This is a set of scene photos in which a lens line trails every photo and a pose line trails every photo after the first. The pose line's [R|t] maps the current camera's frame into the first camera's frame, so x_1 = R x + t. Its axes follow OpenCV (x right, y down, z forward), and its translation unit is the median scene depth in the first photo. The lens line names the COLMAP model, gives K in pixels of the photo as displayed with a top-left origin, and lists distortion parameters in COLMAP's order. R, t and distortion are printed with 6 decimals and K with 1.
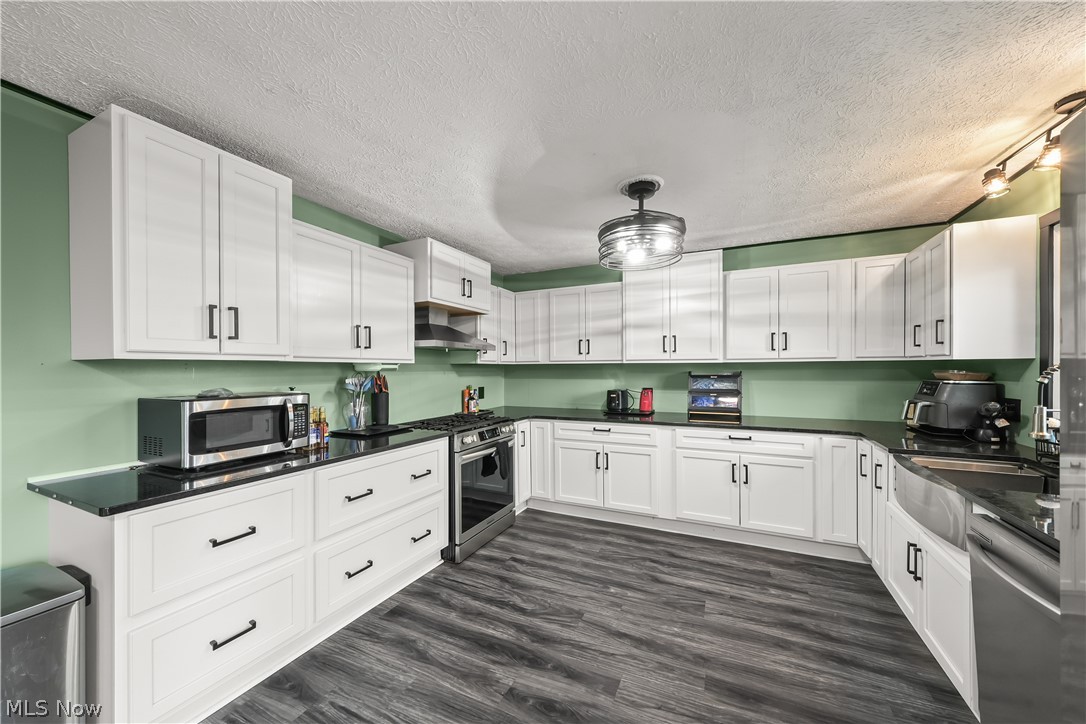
lens RADIAL K [[405.7, 0, 487.5], [0, 405.7, 370.9], [0, 0, 1]] dist [0.001082, -0.000112]
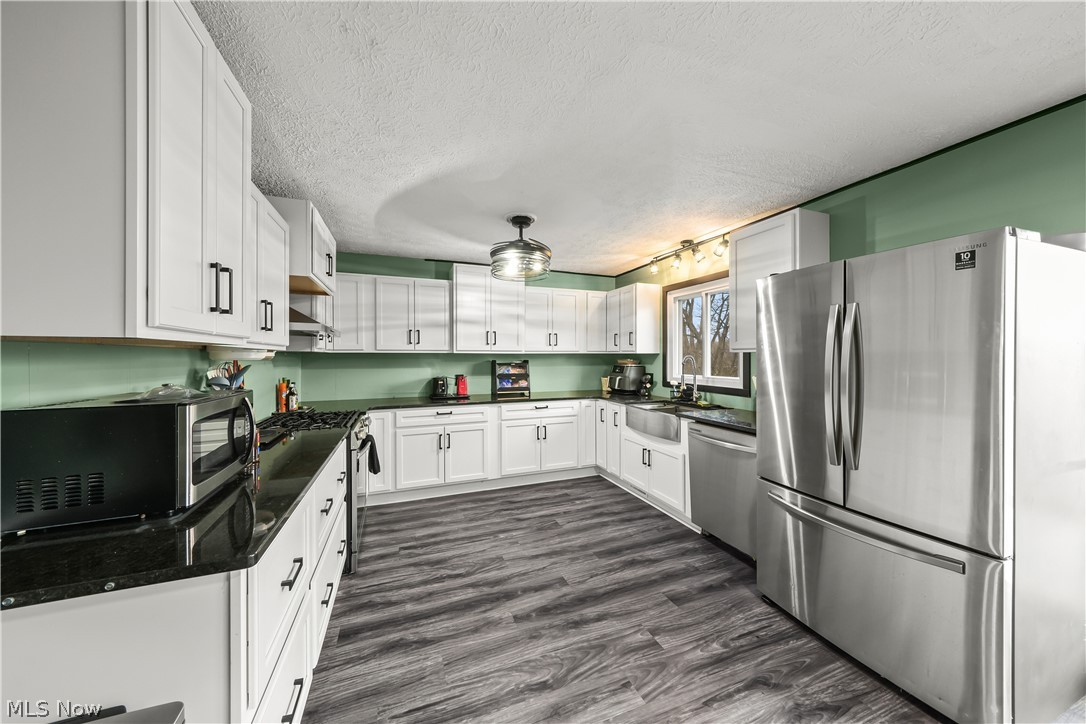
lens RADIAL K [[434.6, 0, 542.5], [0, 434.6, 357.5], [0, 0, 1]] dist [0.000084, -0.000088]
pose [[0.616009, 0.003471, 0.787732, -0.600066], [0.002752, 0.999975, -0.006559, 0.002598], [-0.787735, 0.006208, 0.615983, 0.072726]]
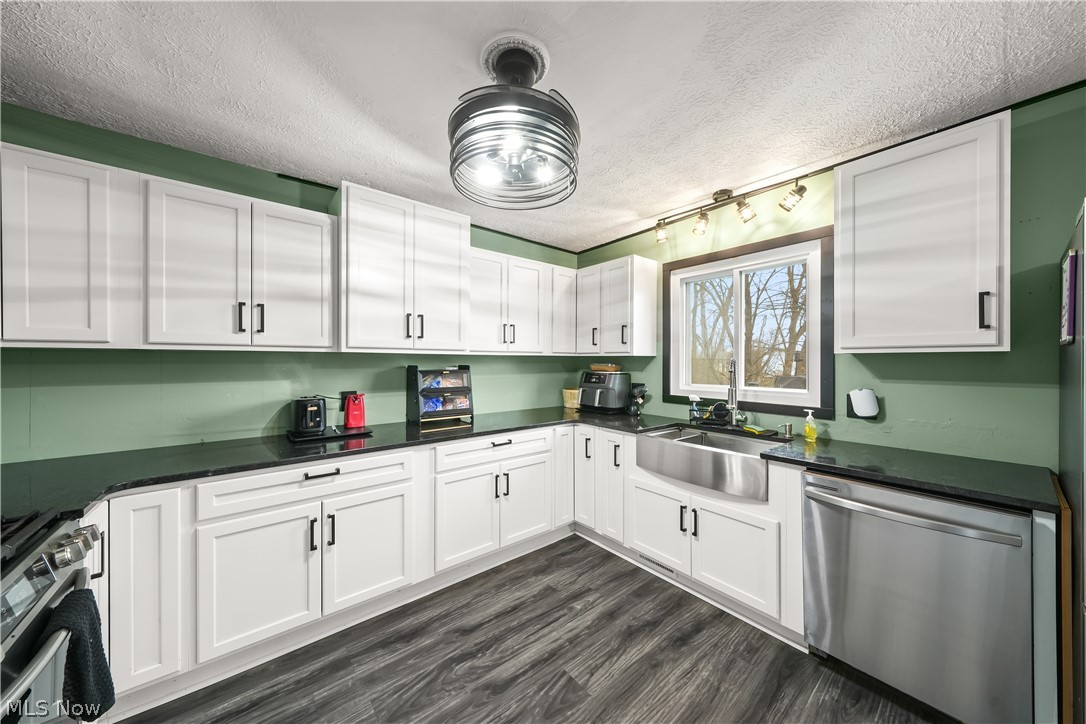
lens RADIAL K [[407.2, 0, 556.2], [0, 407.2, 360.9], [0, 0, 1]] dist [0.001056, 0.000019]
pose [[0.325742, 0.007884, 0.945426, -0.160067], [0.002524, 0.999954, -0.009208, 0.000181], [-0.945455, 0.005385, 0.325707, 0.652893]]
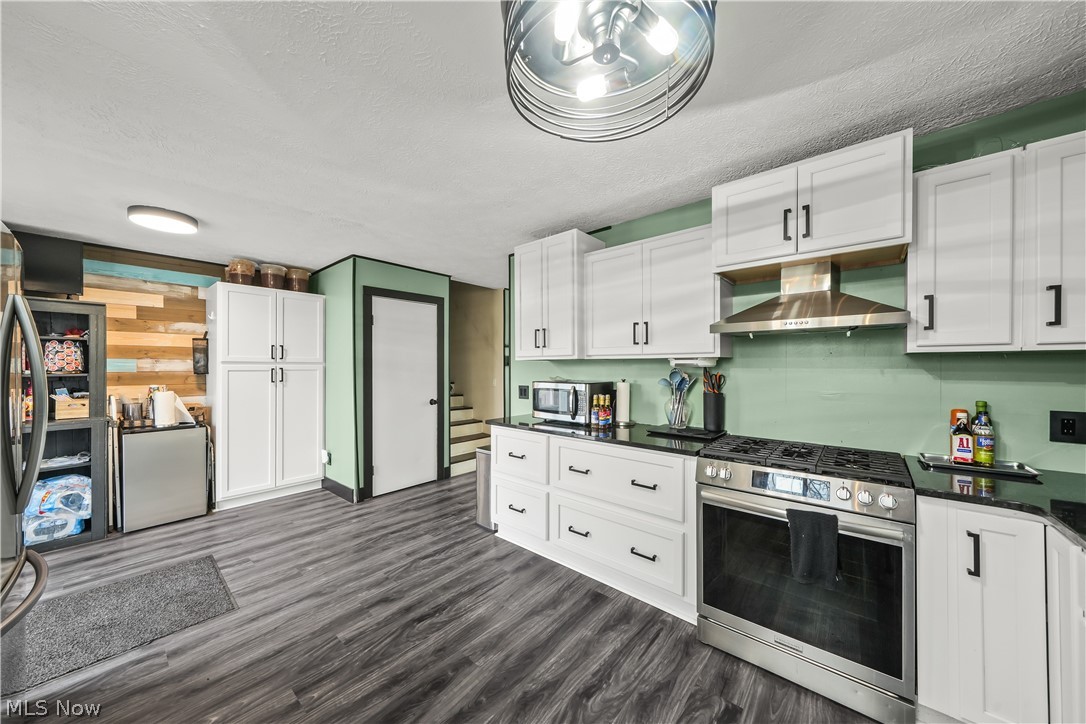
lens RADIAL K [[392.5, 0, 543.0], [0, 392.5, 362.0], [0, 0, 1]] dist [0.000626, -0.000005]
pose [[-0.194963, 0.001290, -0.980810, 0.672175], [0.000499, 0.999999, 0.001216, -0.011573], [0.980811, -0.000252, -0.194963, 0.894554]]
